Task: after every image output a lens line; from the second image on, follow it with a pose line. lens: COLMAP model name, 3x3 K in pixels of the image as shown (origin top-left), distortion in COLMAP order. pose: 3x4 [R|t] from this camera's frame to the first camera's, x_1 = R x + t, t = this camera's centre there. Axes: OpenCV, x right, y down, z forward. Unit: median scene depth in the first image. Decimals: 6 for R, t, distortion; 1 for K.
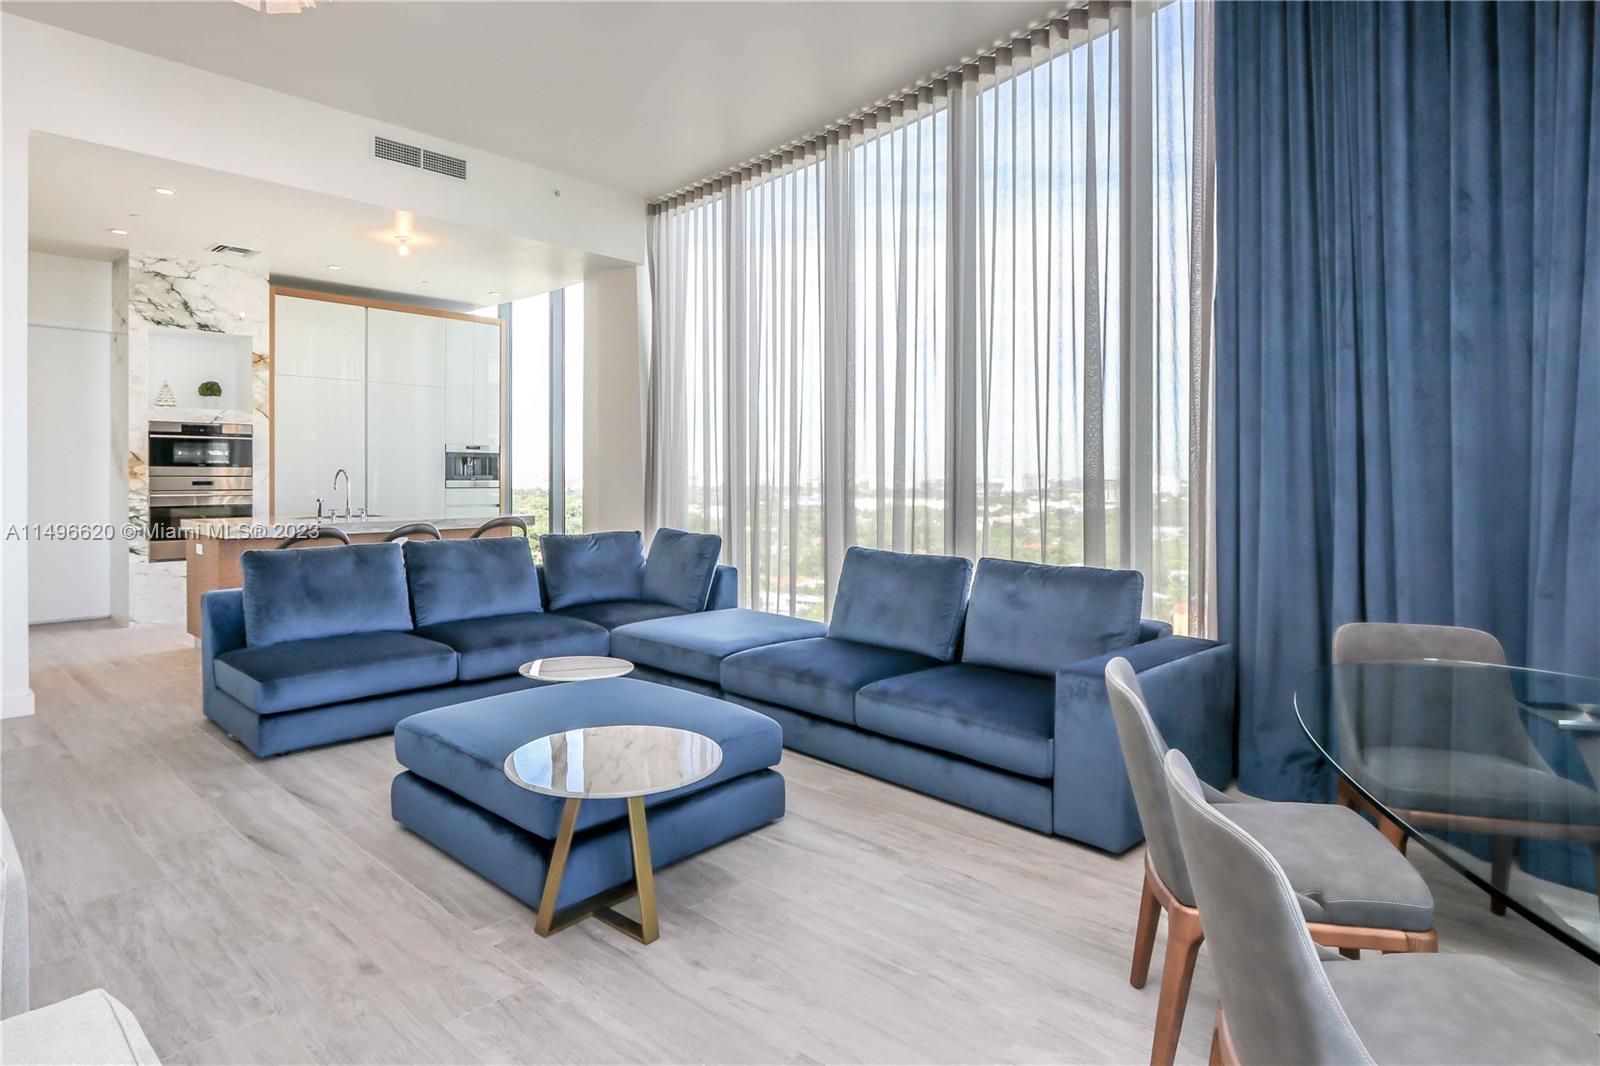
lens RADIAL K [[844.0, 0, 750.1], [0, 844.0, 478.4], [0, 0, 1]] dist [-0.012396, 0.001963]
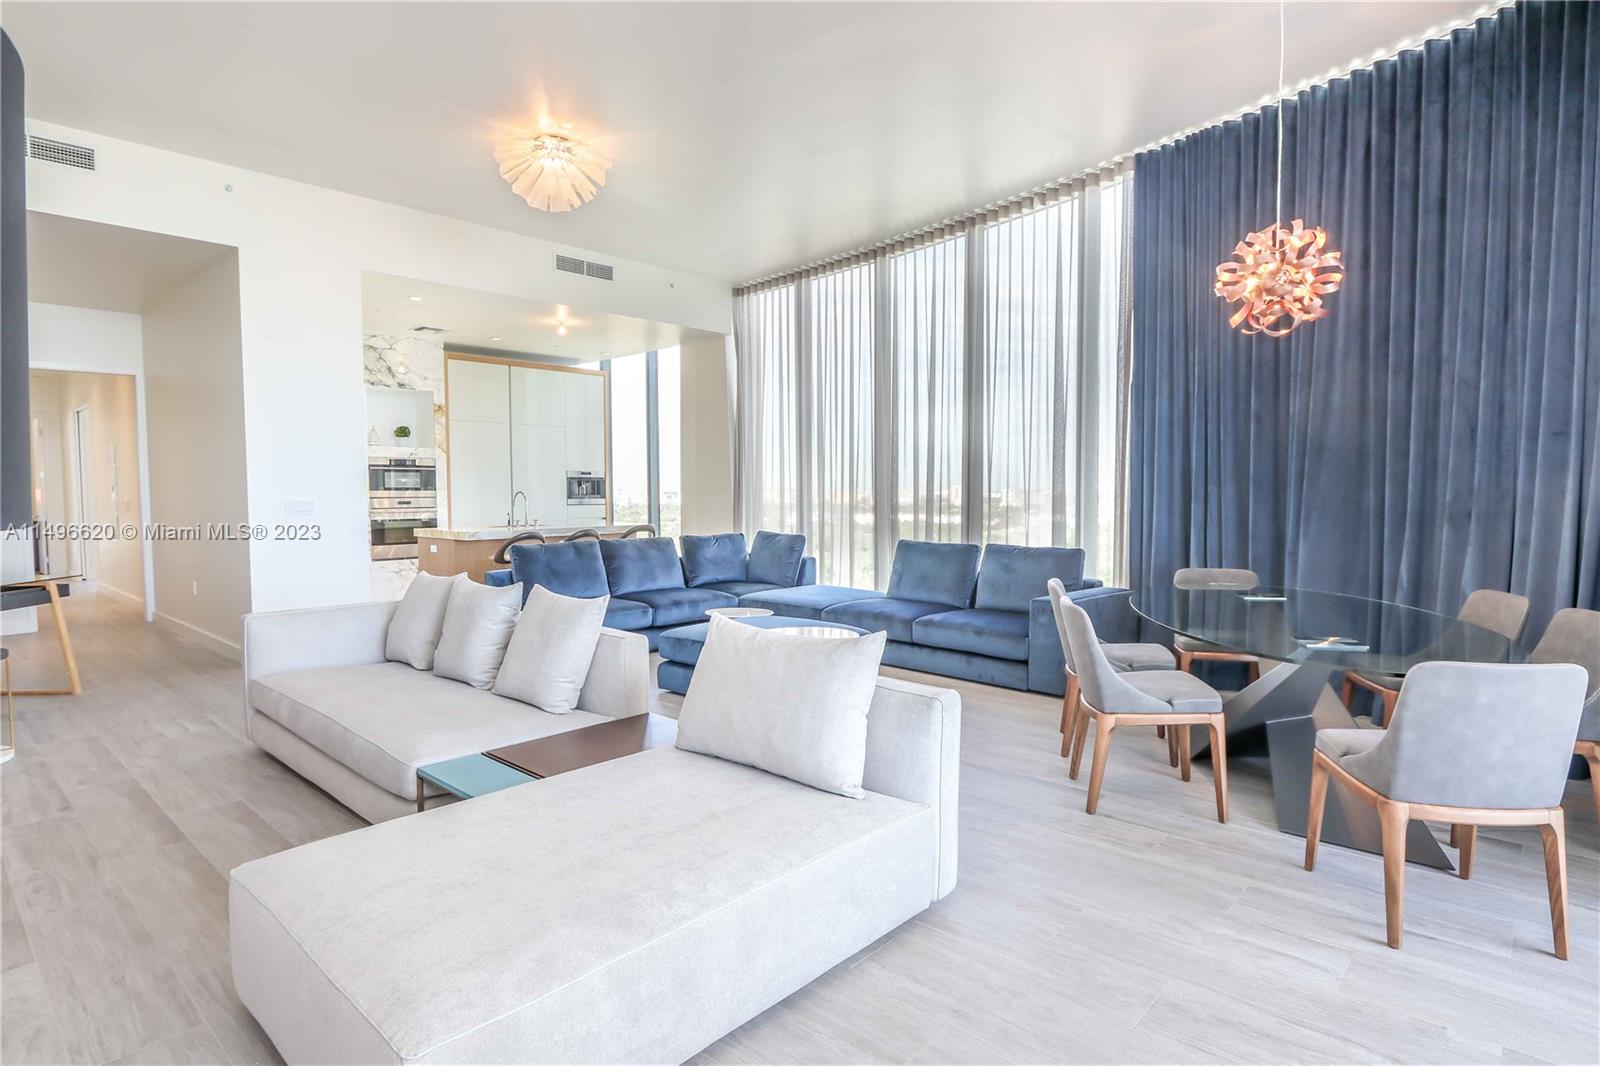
lens RADIAL K [[832.0, 0, 739.8], [0, 832.0, 531.5], [0, 0, 1]] dist [-0.000314, 0.000912]
pose [[0.999794, -0.008199, -0.018569, -0.121413], [0.008995, 0.999025, 0.043226, -0.001139], [0.018197, -0.043384, 0.998893, -0.427673]]
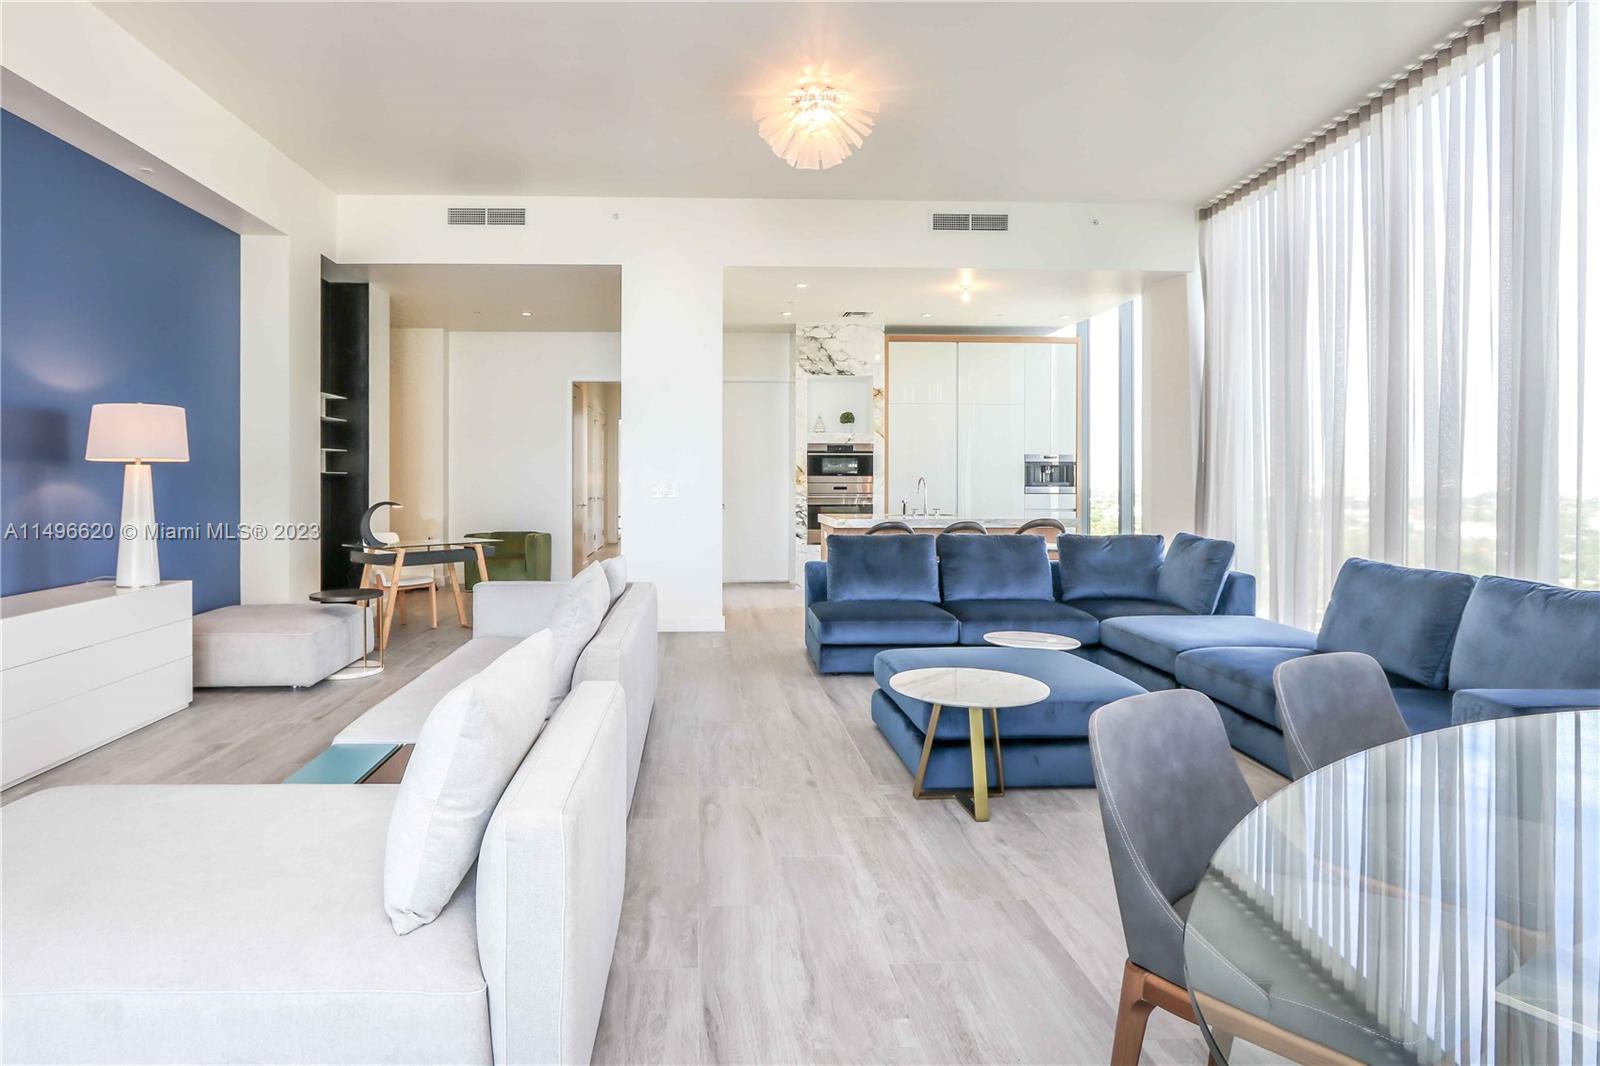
lens RADIAL K [[844.0, 0, 750.1], [0, 844.0, 478.4], [0, 0, 1]] dist [-0.012396, 0.001963]
pose [[0.723528, -0.004216, -0.690282, 0.240064], [-0.002050, 0.999964, -0.008257, 0.002092], [0.690292, 0.007389, 0.723493, -0.109936]]
